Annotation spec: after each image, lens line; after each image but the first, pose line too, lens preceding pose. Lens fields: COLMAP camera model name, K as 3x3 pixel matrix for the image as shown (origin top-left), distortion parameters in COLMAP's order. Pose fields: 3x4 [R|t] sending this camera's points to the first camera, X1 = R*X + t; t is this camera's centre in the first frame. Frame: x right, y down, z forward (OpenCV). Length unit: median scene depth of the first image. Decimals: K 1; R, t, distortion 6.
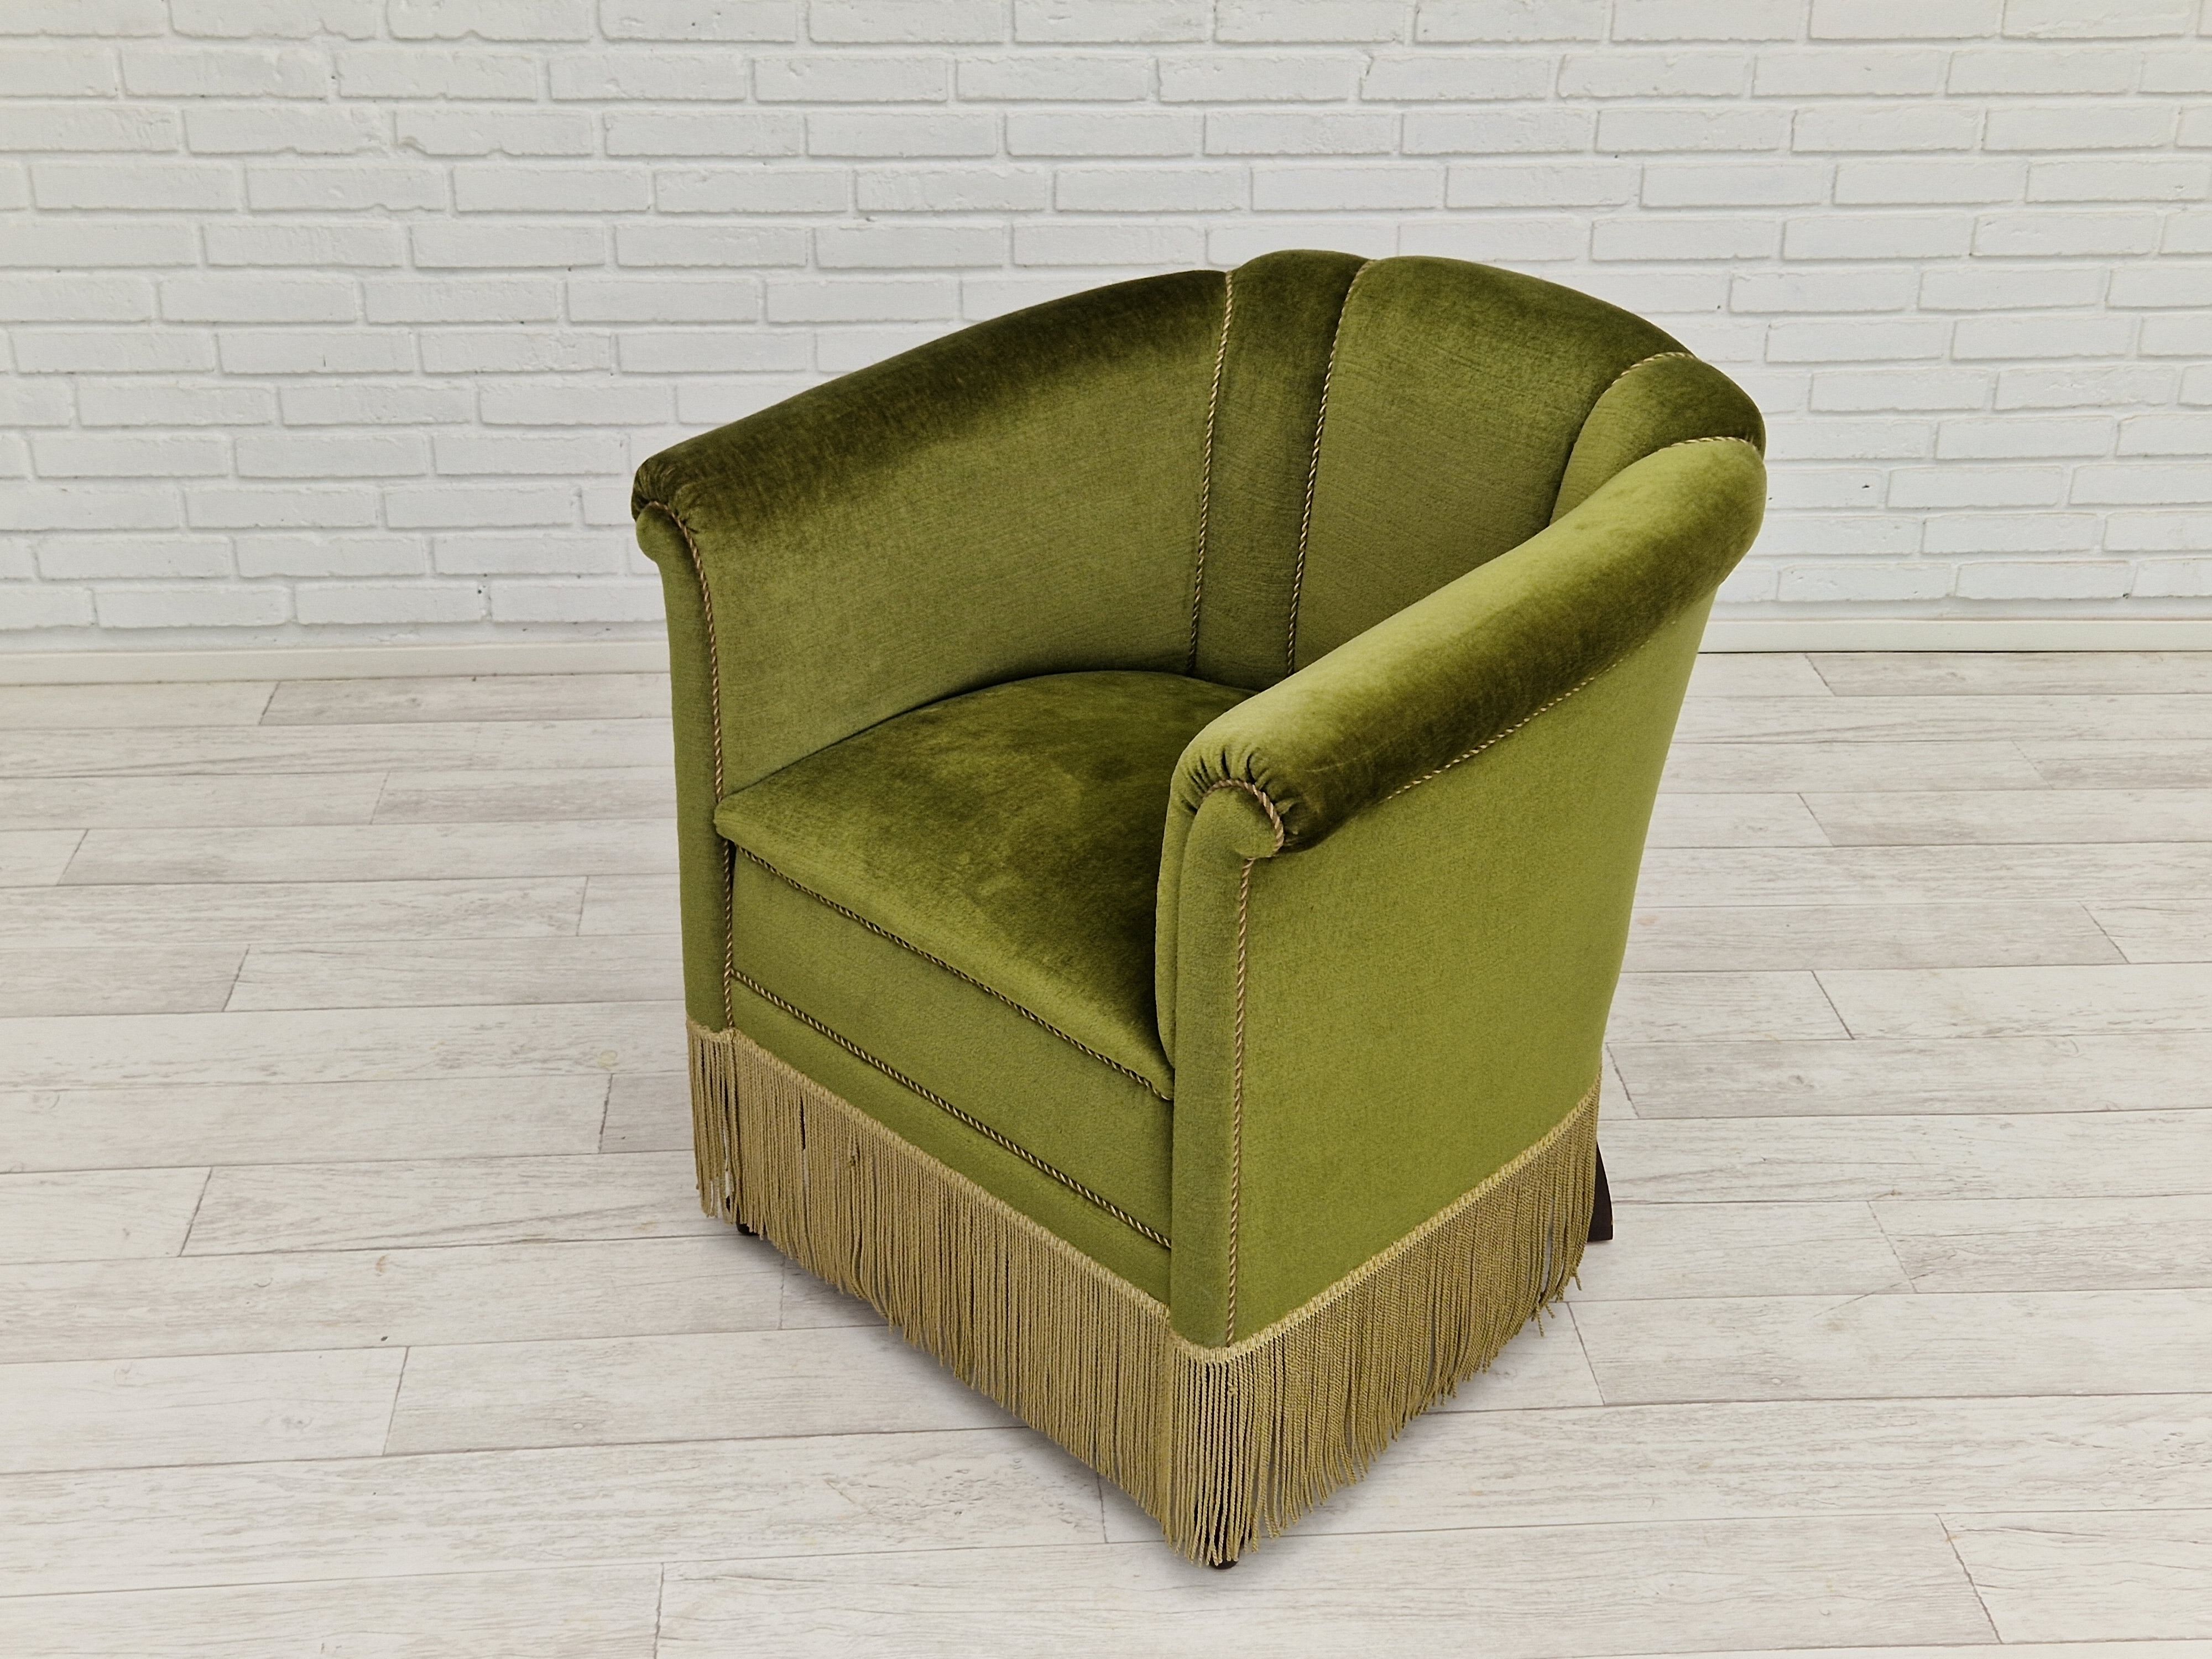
lens RADIAL K [[2836.5, 0, 1129.8], [0, 2836.5, 814.3], [0, 0, 1]] dist [0.065207, 0.000000]
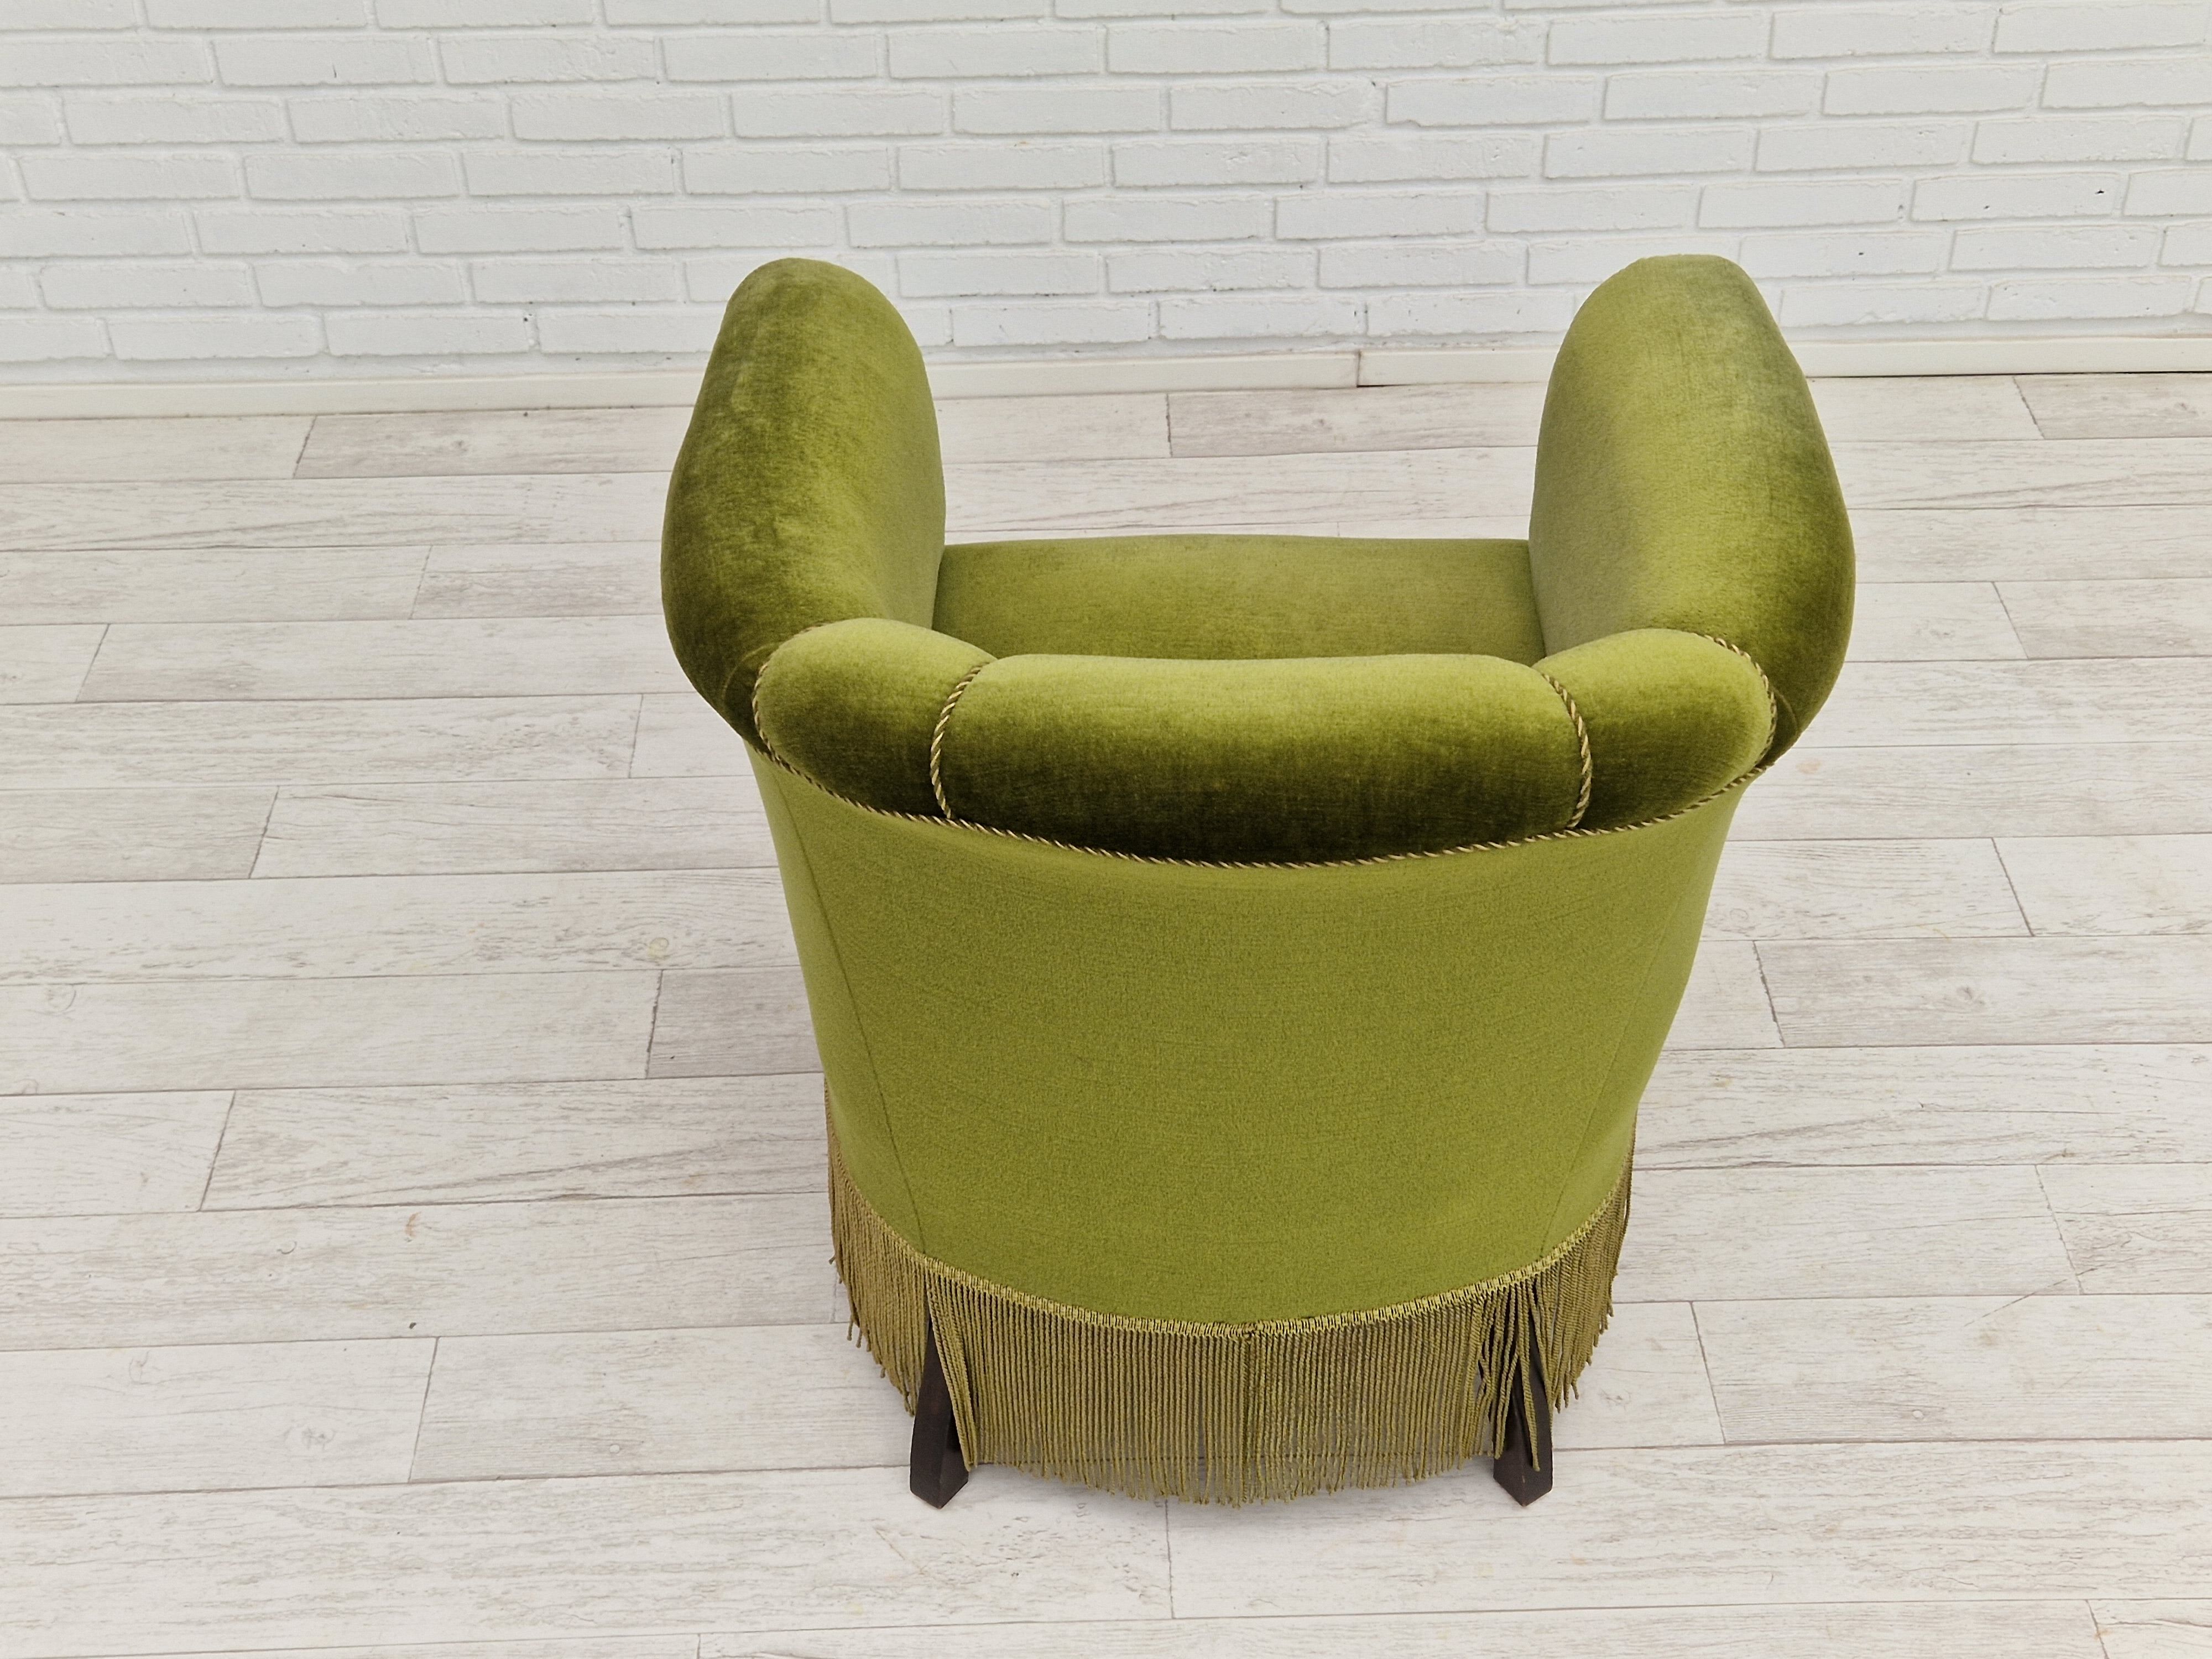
lens RADIAL K [[2836.5, 0, 1132.9], [0, 2836.5, 839.9], [0, 0, 1]] dist [0.065207, 0.000000]
pose [[0.998402, 0.014807, -0.054535, 0.017249], [-0.001927, 0.973419, 0.229022, -0.137578], [0.056477, -0.228551, 0.971892, 0.103657]]
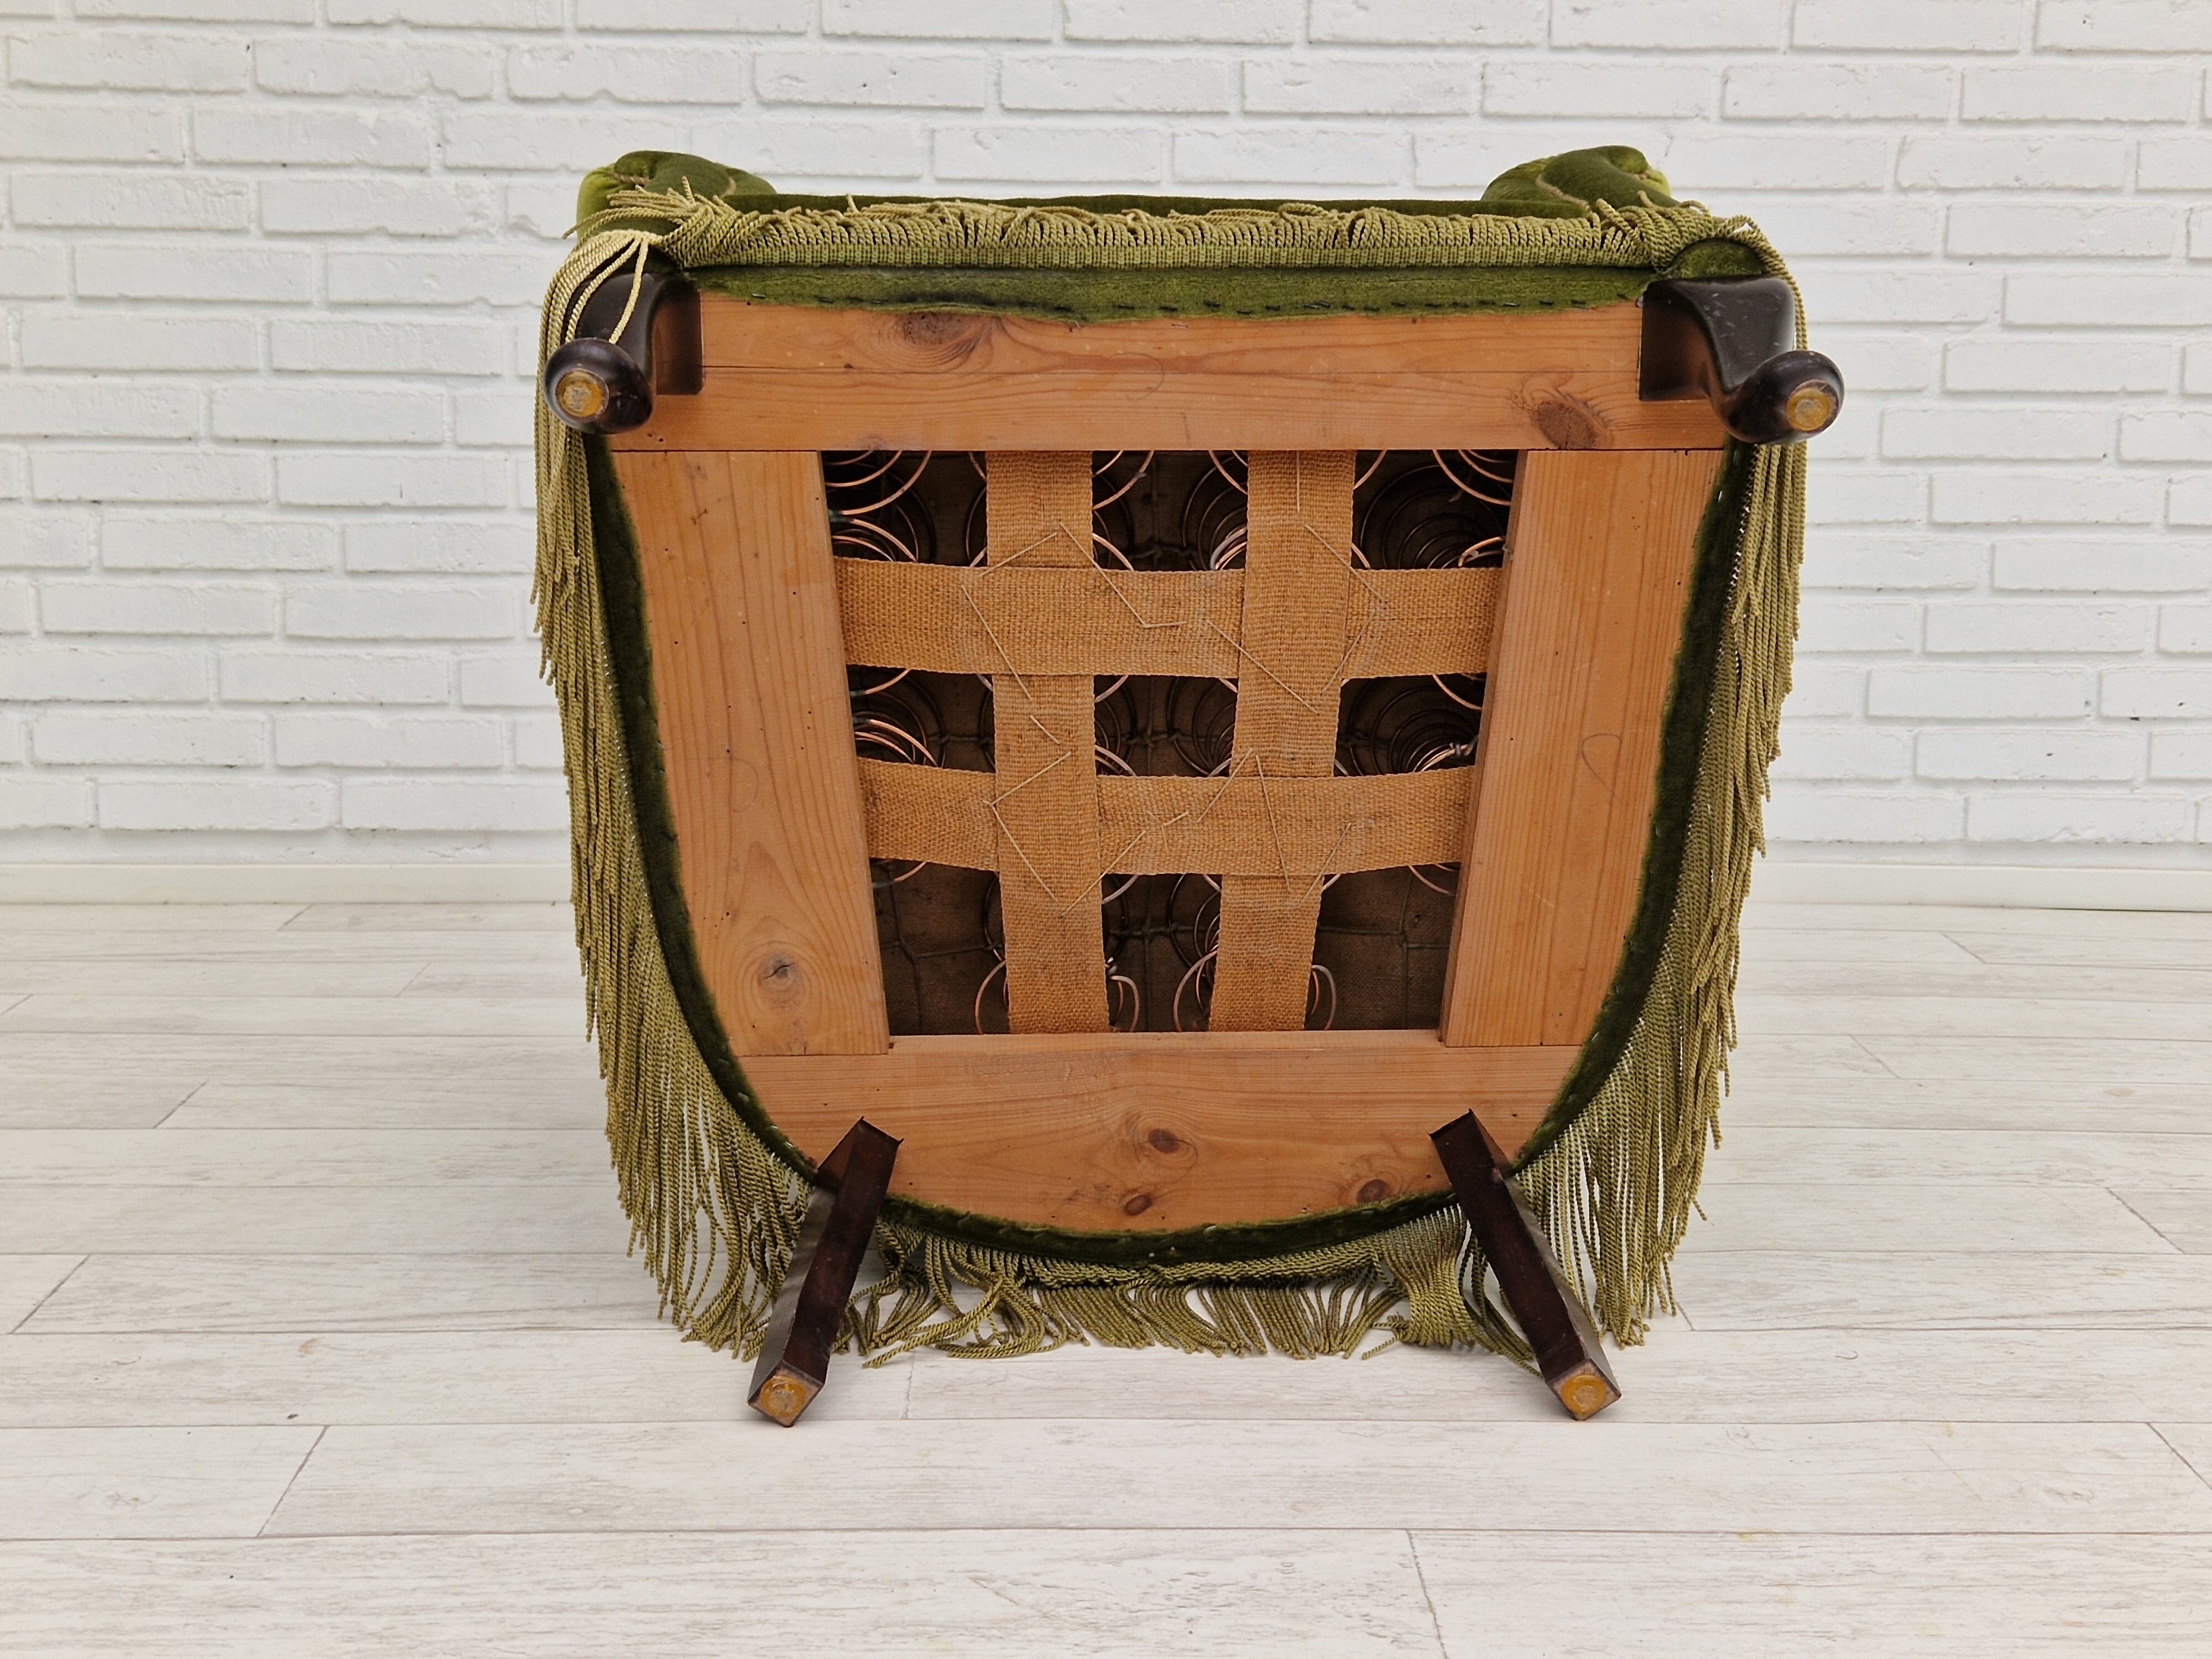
lens RADIAL K [[2836.5, 0, 1144.3], [0, 2836.5, 827.3], [0, 0, 1]] dist [0.065207, 0.000000]
pose [[0.998863, 0.004735, -0.047437, -0.029324], [-0.018154, 0.957863, -0.286651, 0.175419], [0.044081, 0.287186, 0.956860, 0.261719]]
